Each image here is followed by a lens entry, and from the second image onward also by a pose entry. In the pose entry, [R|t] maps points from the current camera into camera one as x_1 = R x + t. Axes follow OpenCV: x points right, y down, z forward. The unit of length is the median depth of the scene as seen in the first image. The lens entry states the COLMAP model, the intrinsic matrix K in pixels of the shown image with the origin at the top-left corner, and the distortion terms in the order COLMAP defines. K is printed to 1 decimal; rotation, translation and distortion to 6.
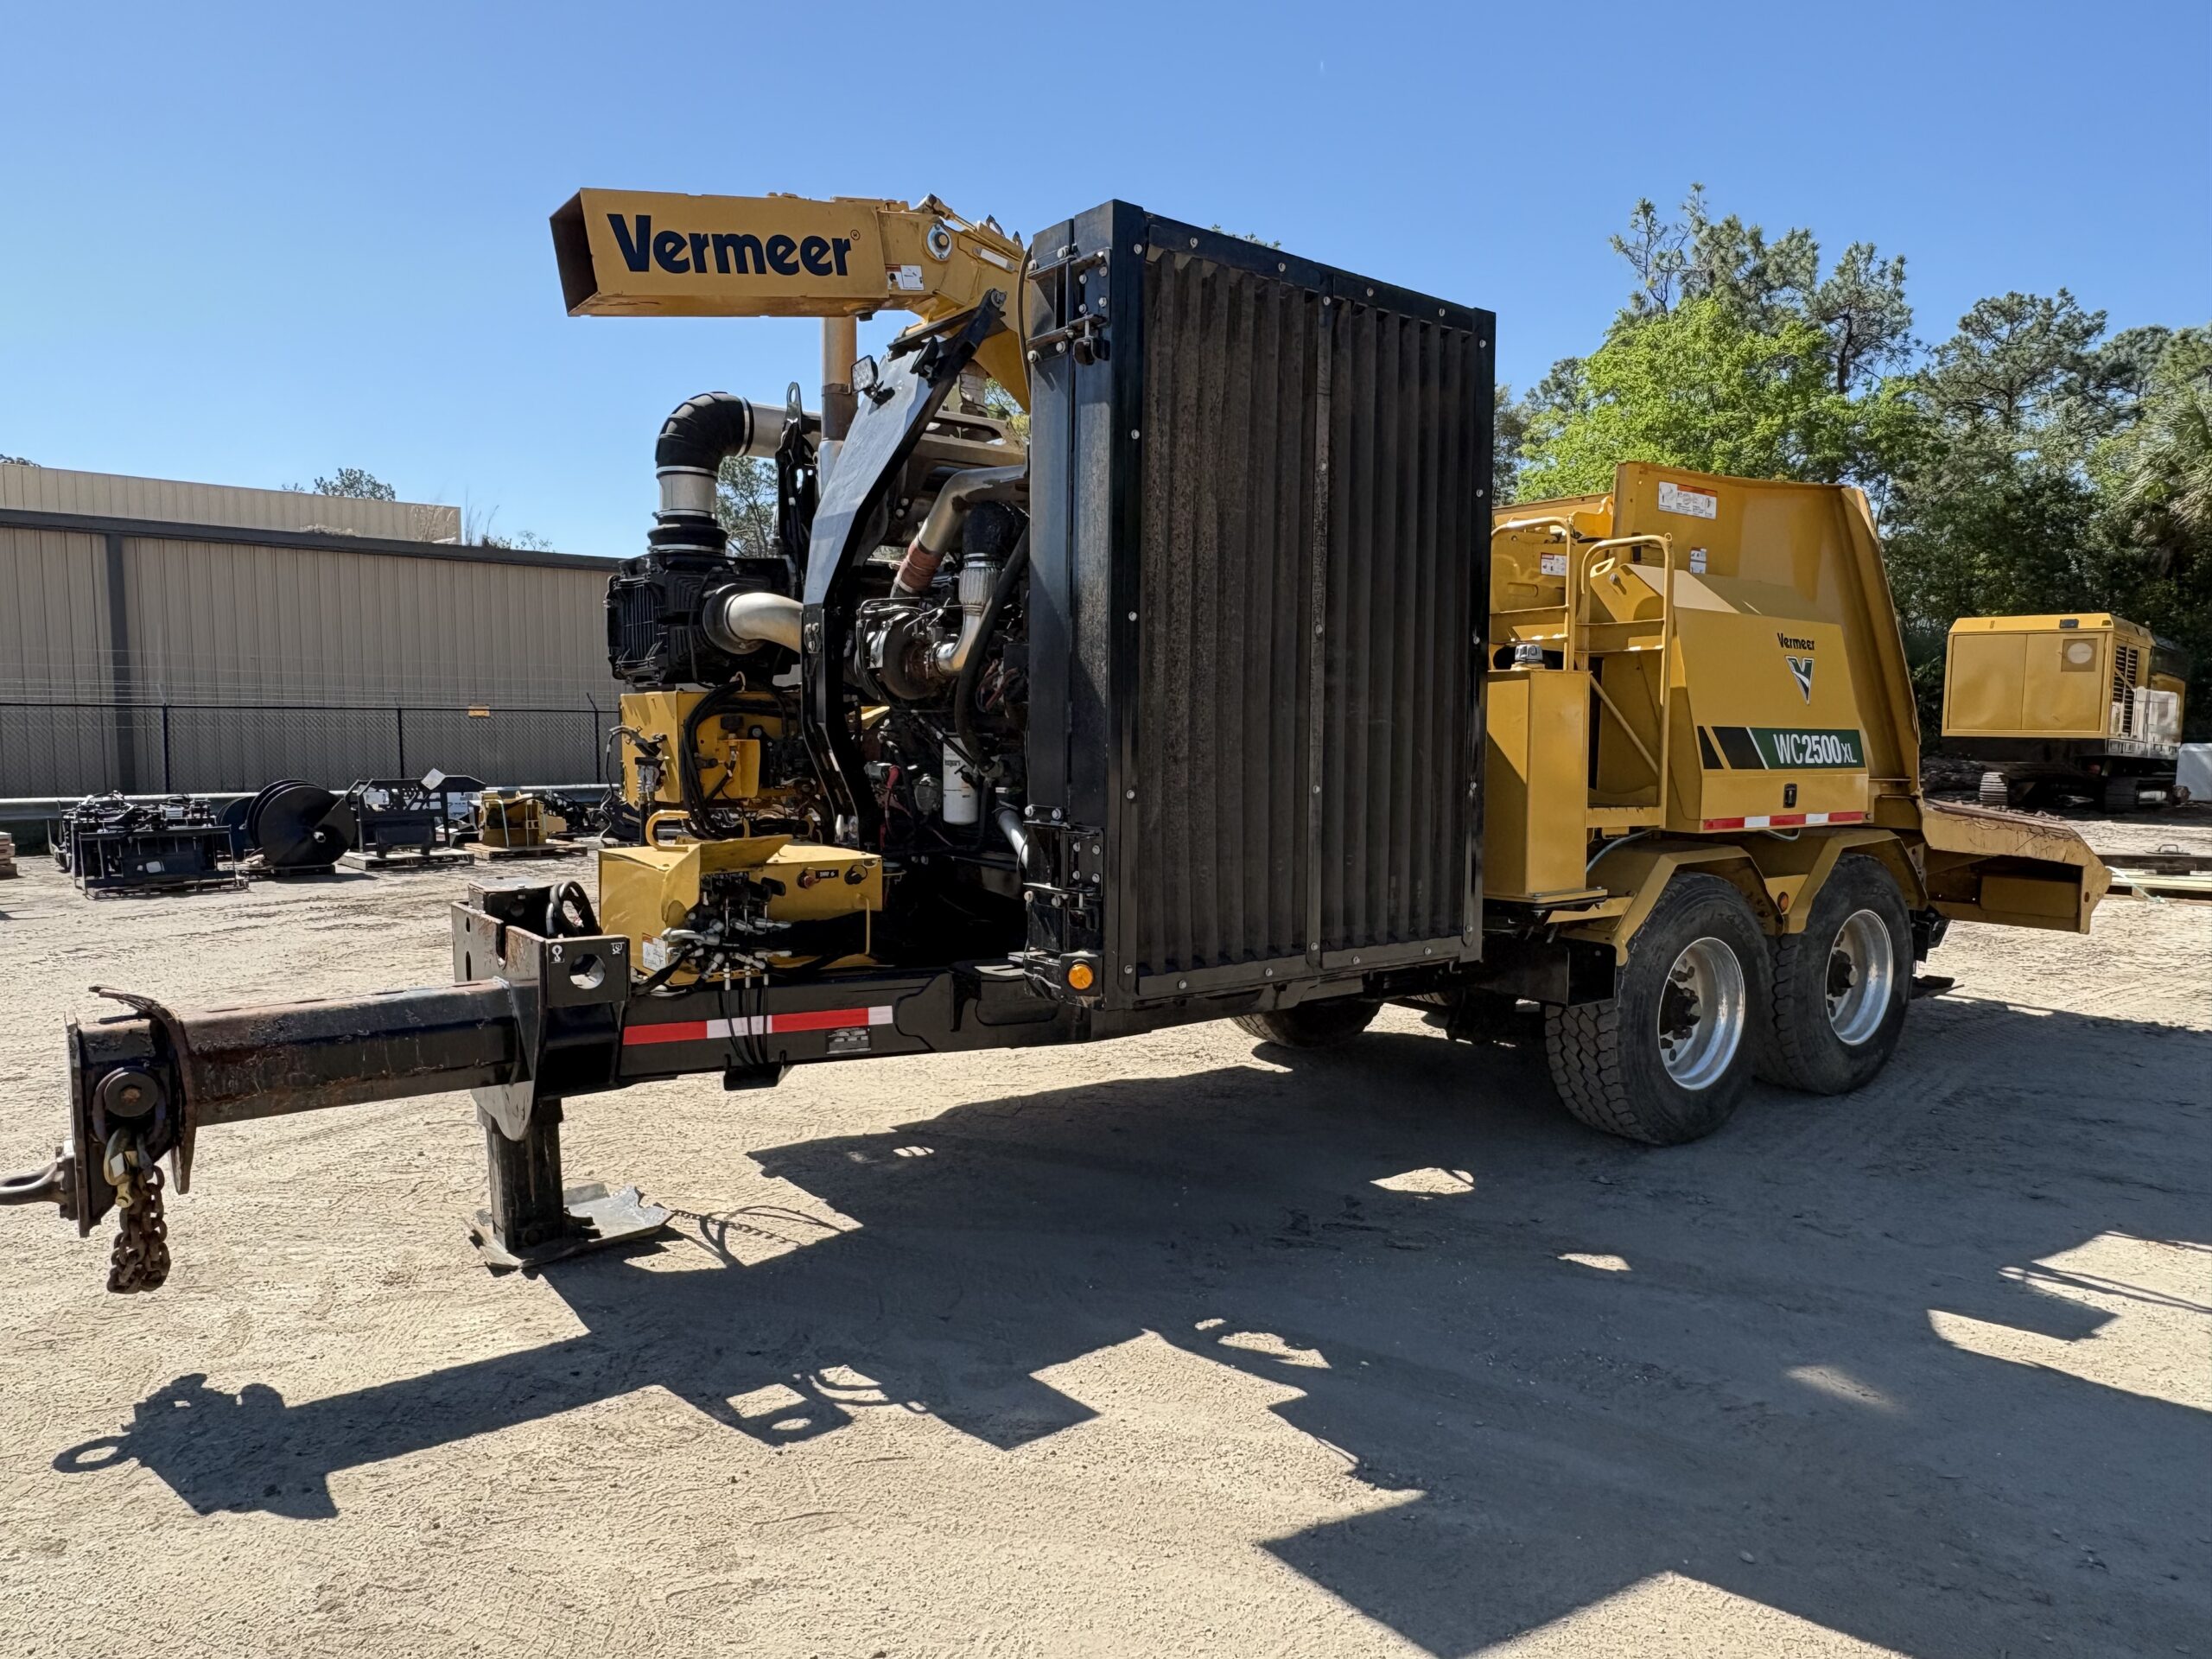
lens RADIAL K [[1443.0, 0, 1106.0], [0, 1443.0, 829.5], [0, 0, 1]] dist [-0.005107, 0.003305]
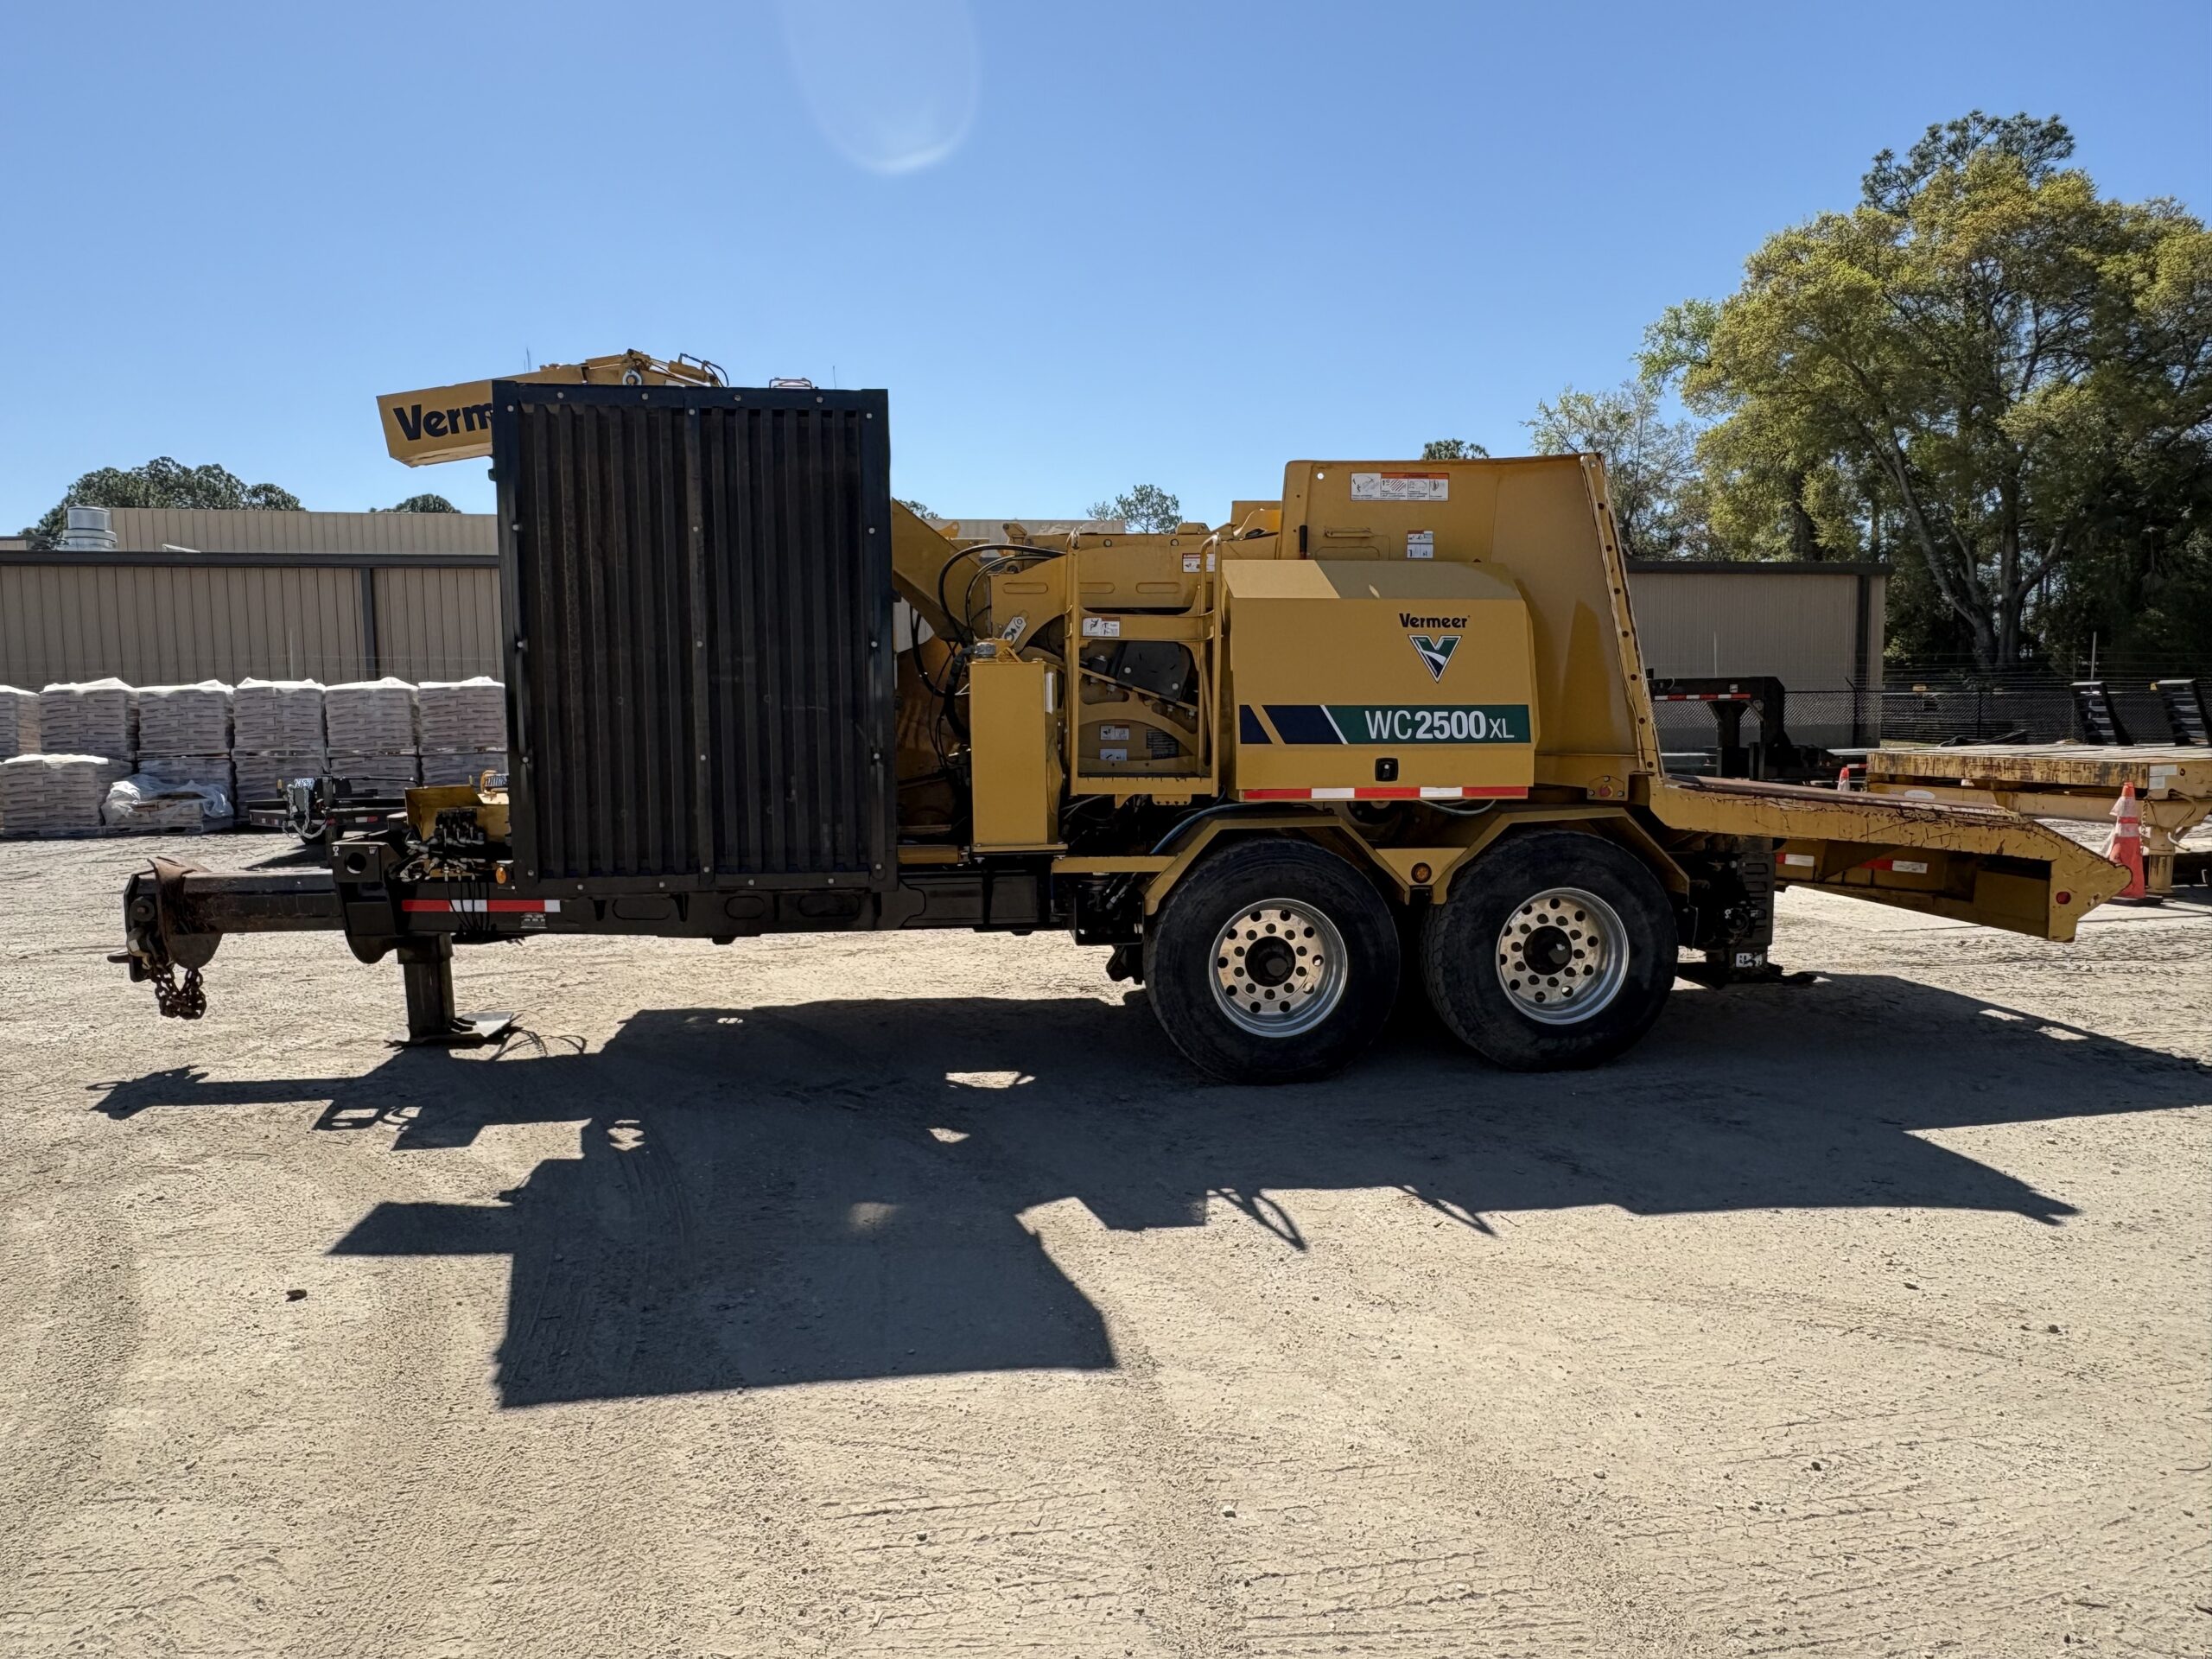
lens RADIAL K [[1443.0, 0, 1106.0], [0, 1443.0, 829.5], [0, 0, 1]] dist [-0.005107, 0.003305]
pose [[0.860187, 0.029362, -0.509133, 1.111540], [-0.022158, 0.999550, 0.020209, 0.004651], [0.509497, -0.006102, 0.860451, -0.010697]]
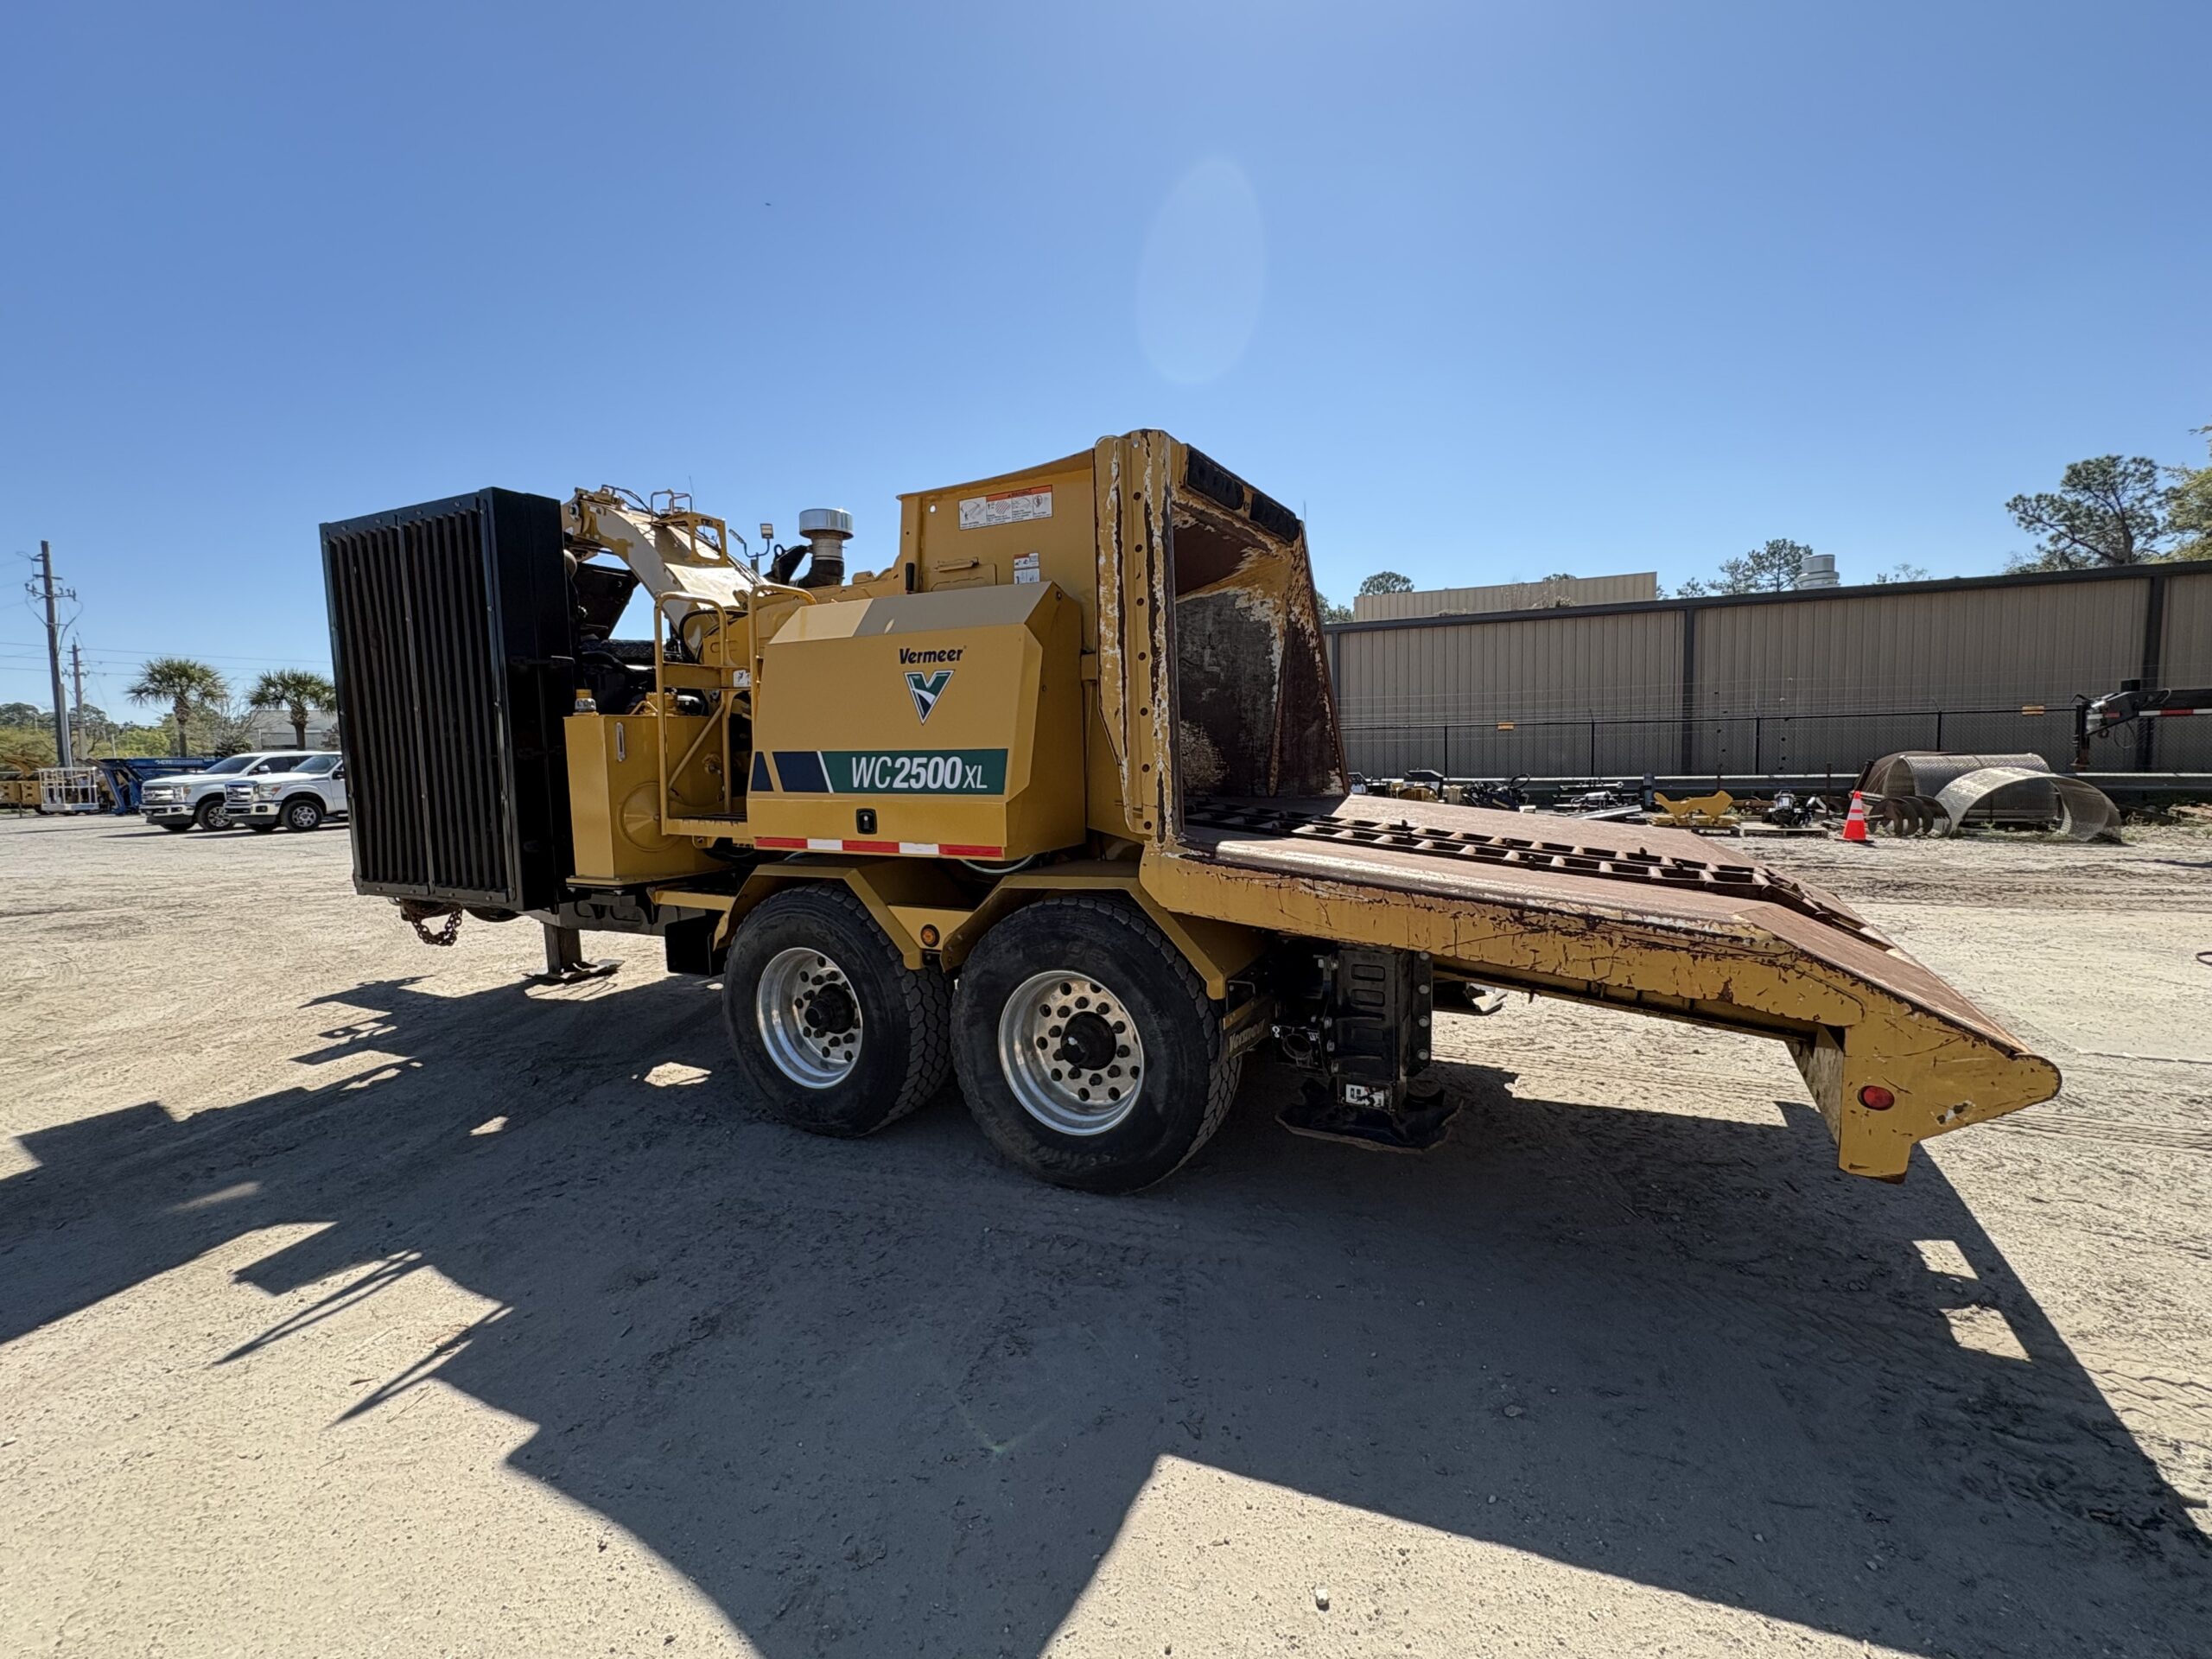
lens RADIAL K [[979.1, 0, 1110.2], [0, 979.1, 826.9], [0, 0, 1]] dist [0.001199, 0.000096]
pose [[0.429080, 0.062546, -0.901099, 1.507200], [-0.039498, 0.997945, 0.050460, -0.078486], [0.902403, 0.013940, 0.430668, 1.152667]]
